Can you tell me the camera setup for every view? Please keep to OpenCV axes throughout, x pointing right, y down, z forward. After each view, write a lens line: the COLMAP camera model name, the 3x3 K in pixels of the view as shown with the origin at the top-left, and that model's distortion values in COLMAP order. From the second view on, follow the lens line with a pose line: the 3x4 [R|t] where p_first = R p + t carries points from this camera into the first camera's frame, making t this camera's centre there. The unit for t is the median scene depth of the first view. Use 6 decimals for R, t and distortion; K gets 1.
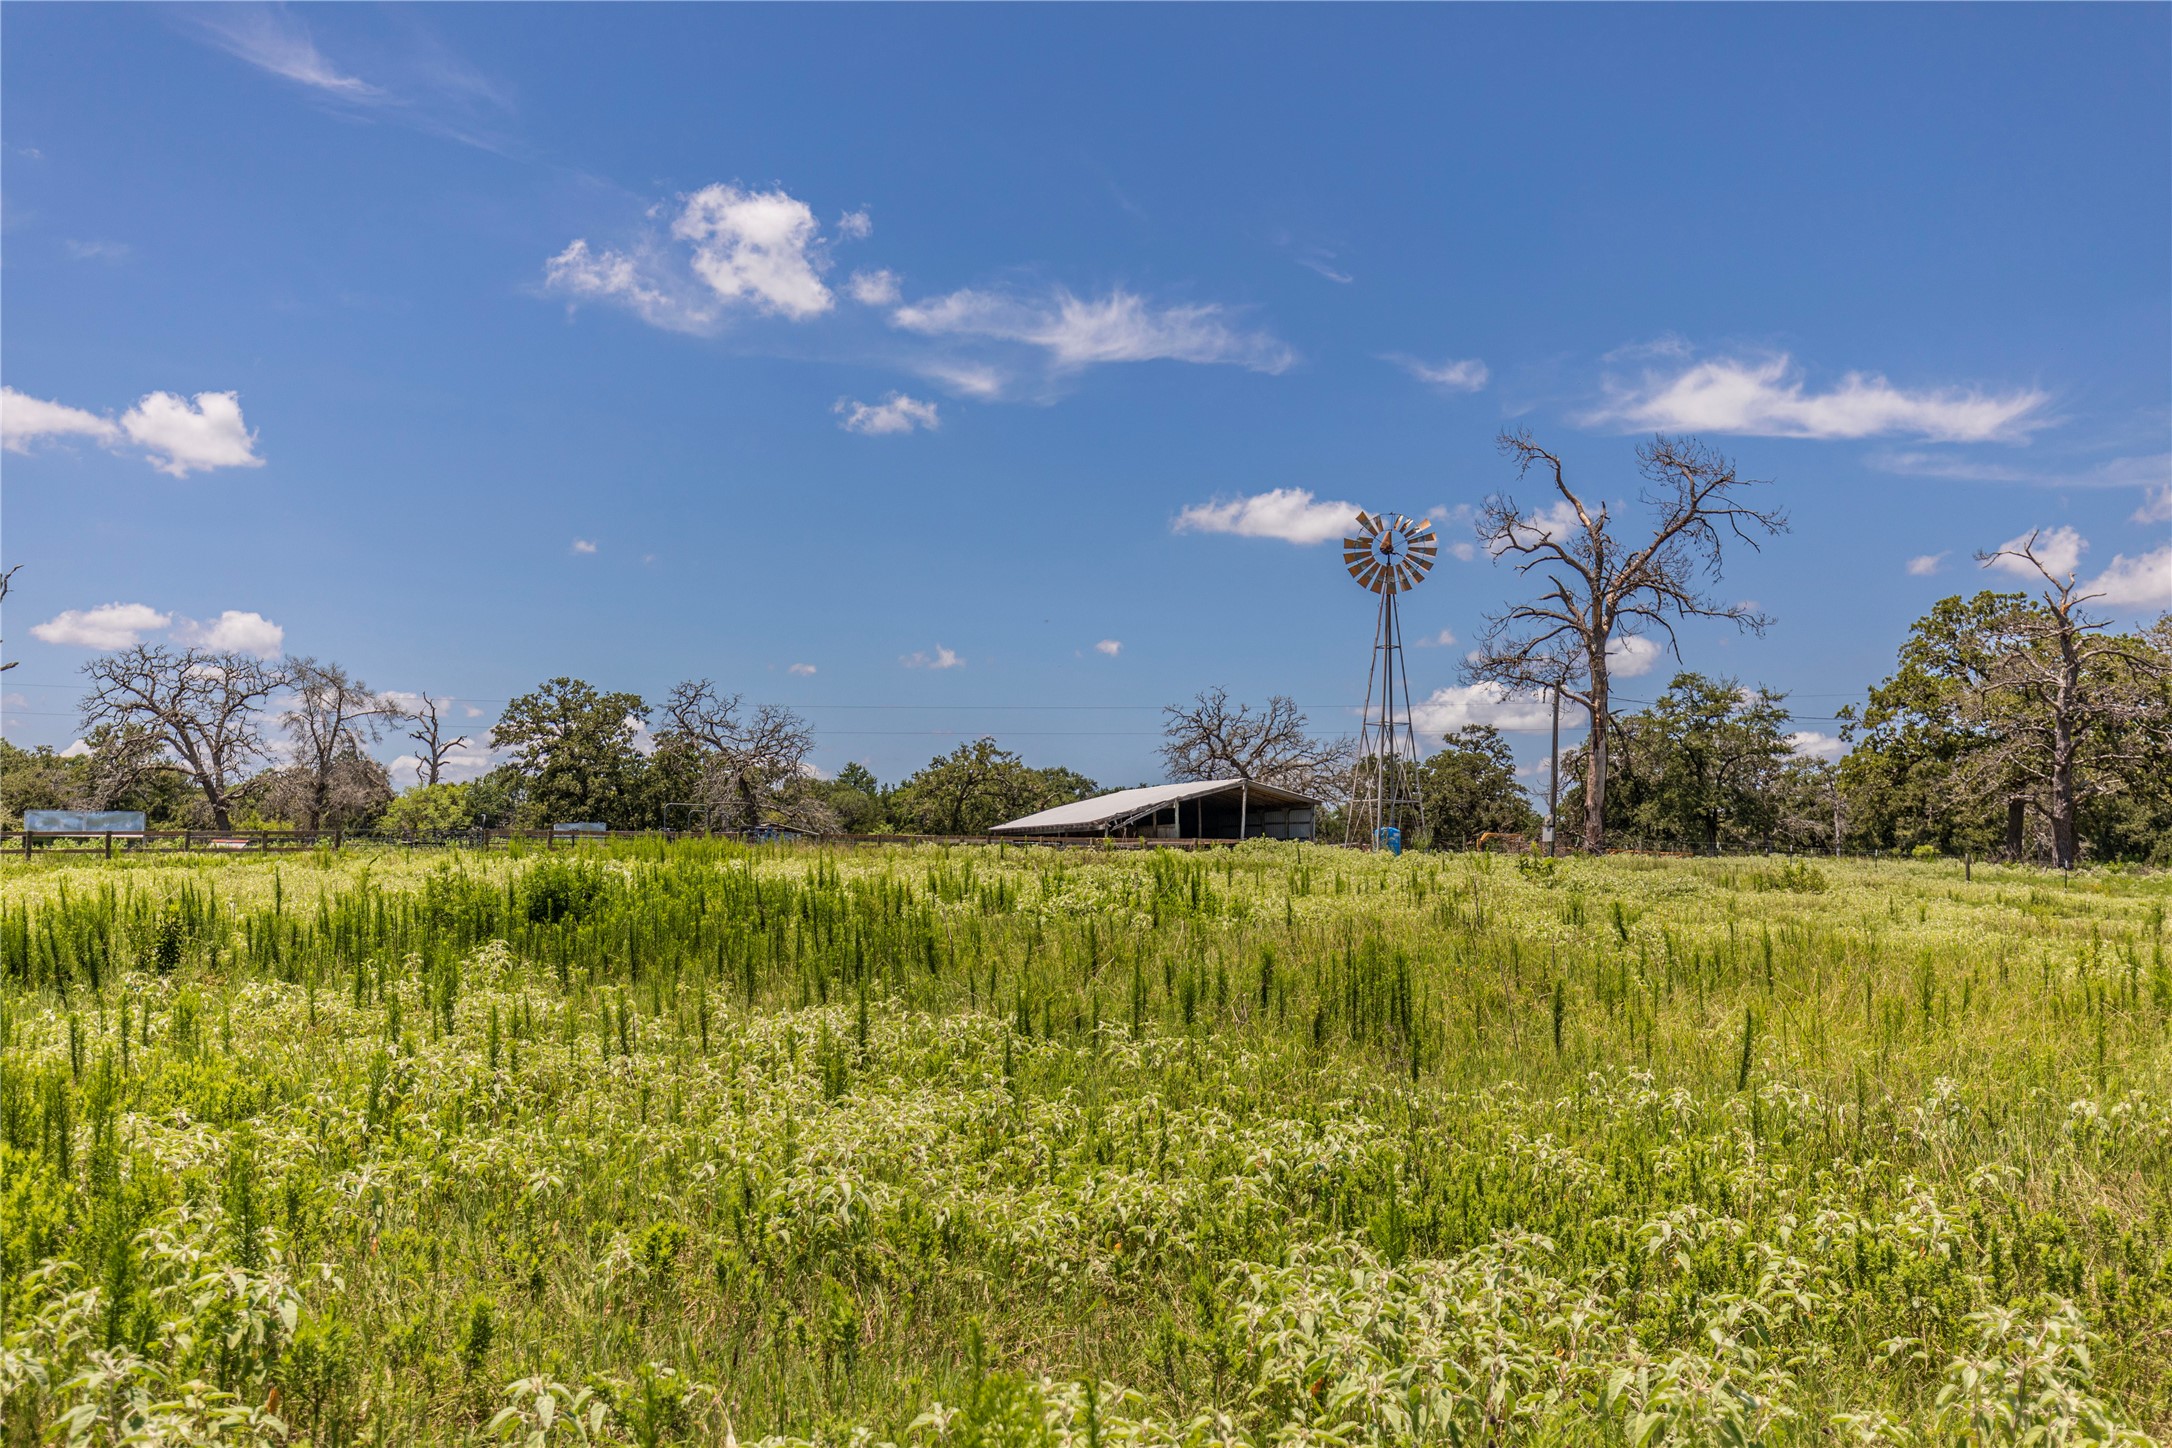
lens RADIAL K [[2192.9, 0, 1085.9], [0, 2192.9, 726.7], [0, 0, 1]] dist [-0.000082, 0.000000]
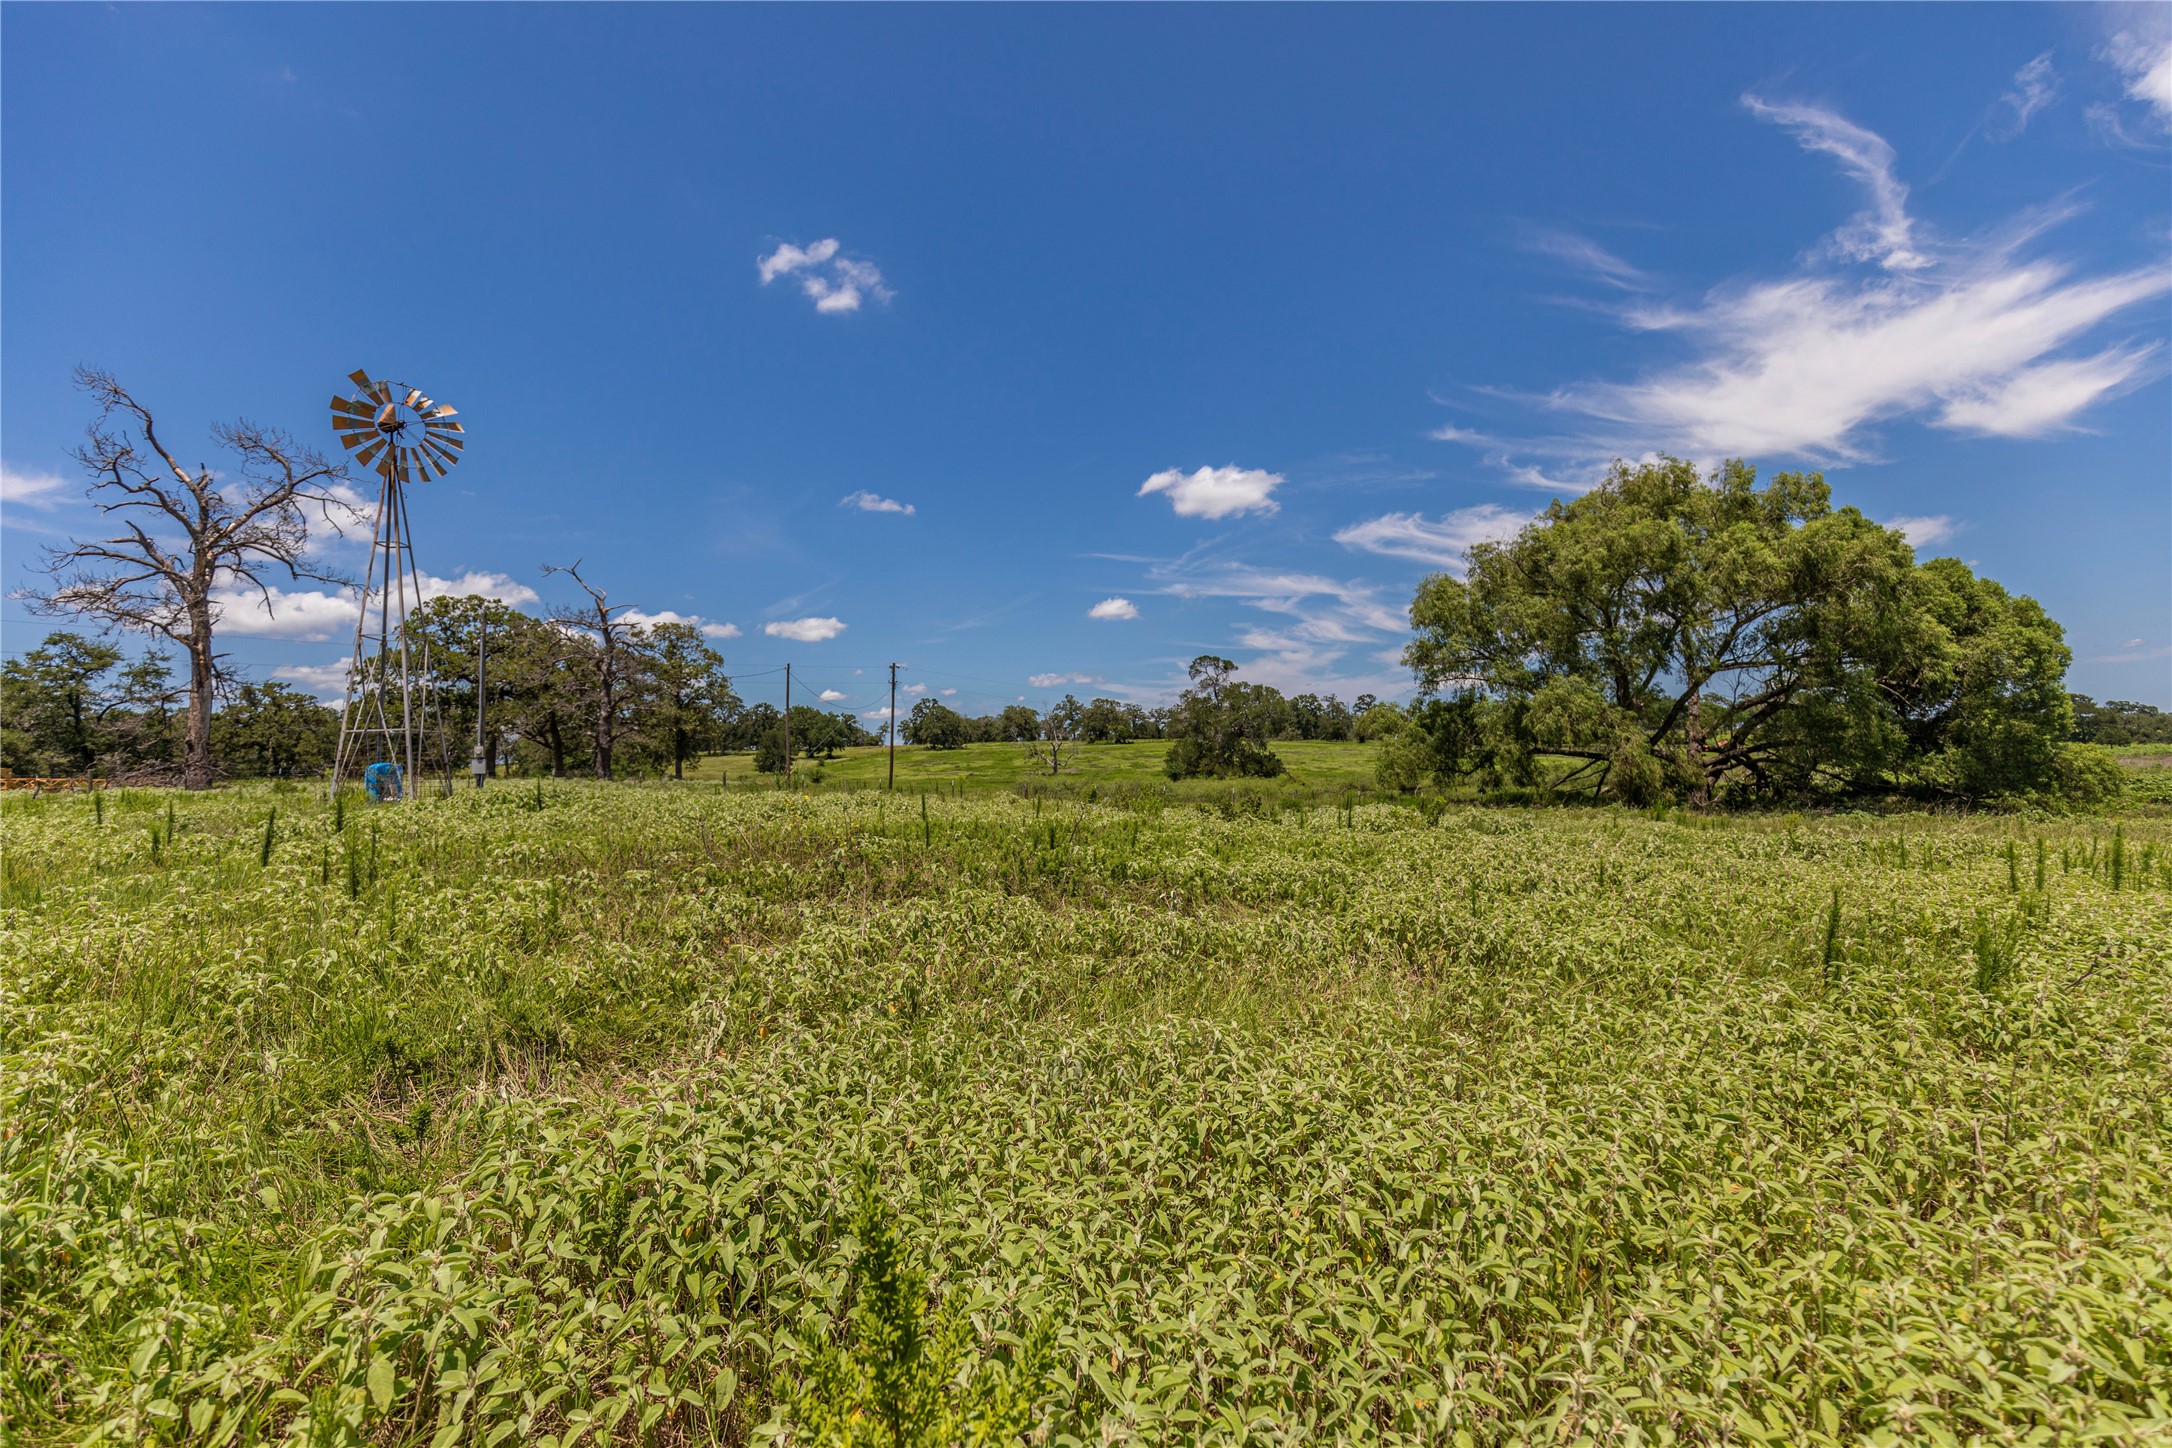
lens RADIAL K [[989.9, 0, 1086.3], [0, 989.9, 730.2], [0, 0, 1]] dist [0.000506, 0.000057]
pose [[0.328094, 0.010279, 0.944589, -0.086064], [-0.032079, 0.999485, 0.000266, 0.016905], [-0.944100, -0.030389, 0.328255, 0.422714]]
